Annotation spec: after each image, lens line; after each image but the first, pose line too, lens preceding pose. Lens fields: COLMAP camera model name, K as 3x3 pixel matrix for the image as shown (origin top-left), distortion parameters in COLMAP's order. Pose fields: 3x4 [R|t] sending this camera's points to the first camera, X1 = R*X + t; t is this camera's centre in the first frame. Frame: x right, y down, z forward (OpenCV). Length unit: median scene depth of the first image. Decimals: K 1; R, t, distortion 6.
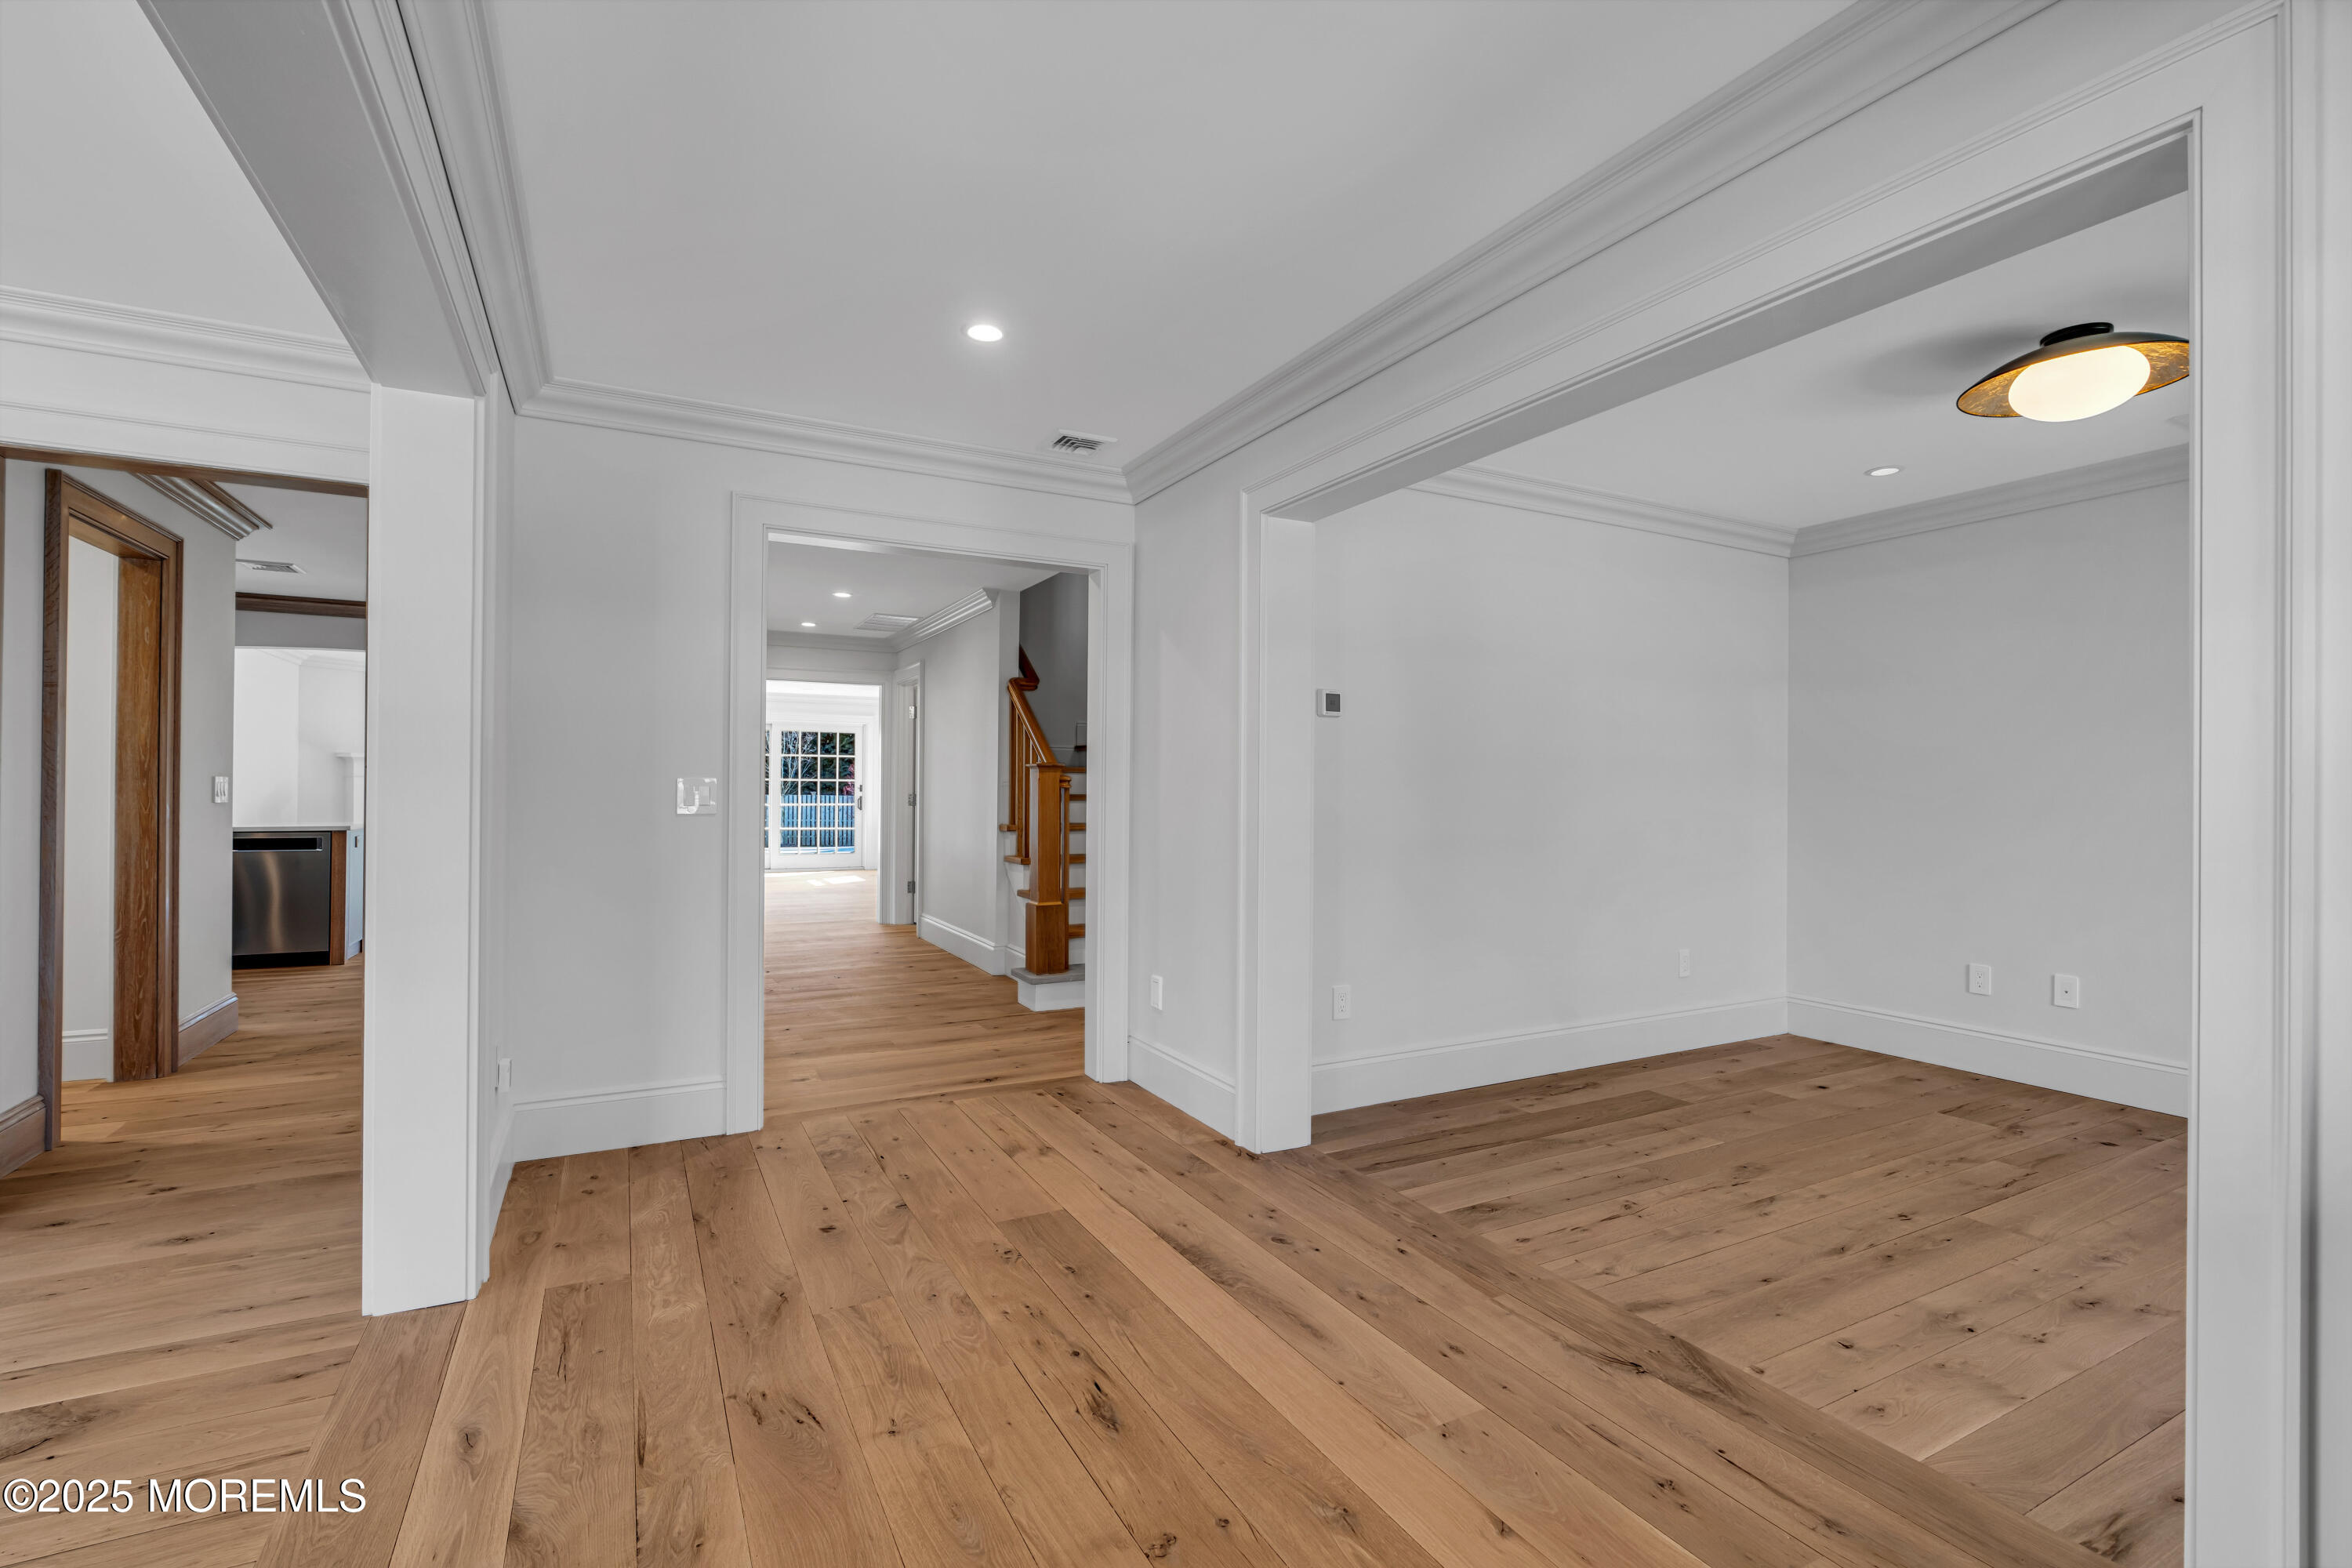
lens RADIAL K [[1045.8, 0, 1176.0], [0, 1045.8, 784.0], [0, 0, 1]] dist [-0.003611, -0.000821]
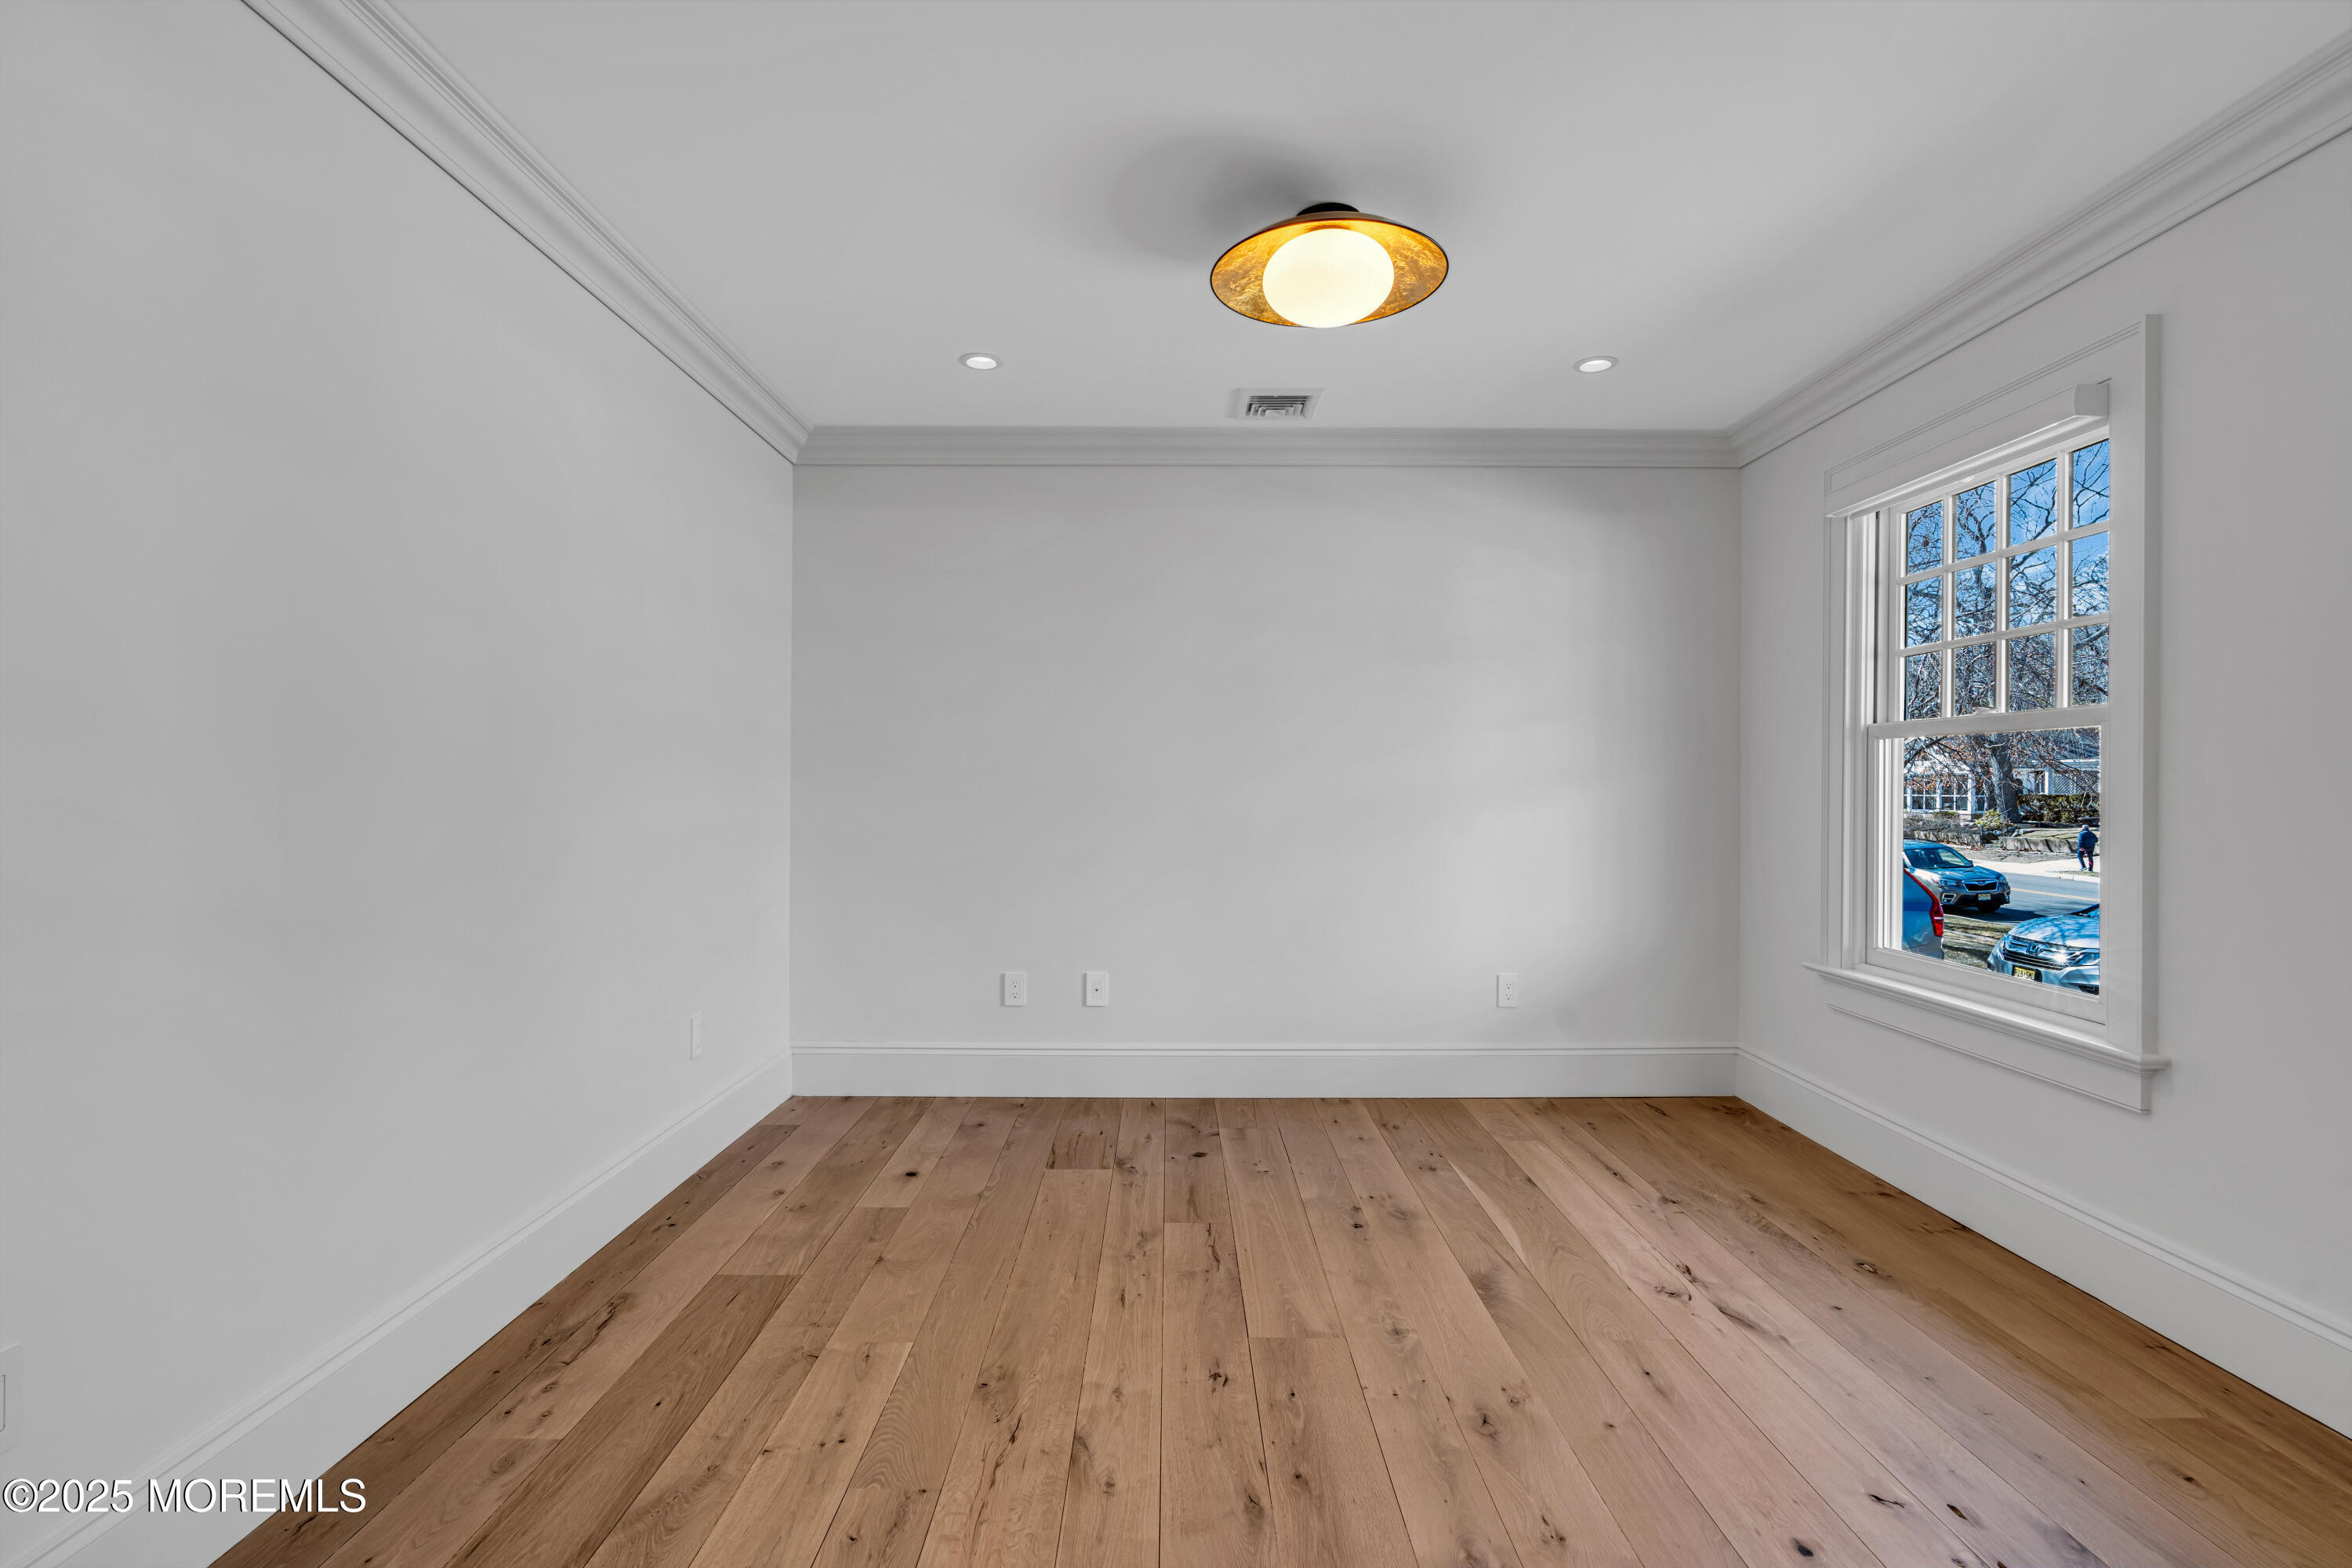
lens RADIAL K [[1079.9, 0, 1185.2], [0, 1079.9, 788.8], [0, 0, 1]] dist [-0.001604, -0.000034]
pose [[0.462023, -0.004383, 0.886857, 0.038946], [-0.008581, 0.999919, 0.009412, 0.011153], [-0.886826, -0.011959, 0.461948, 0.573265]]
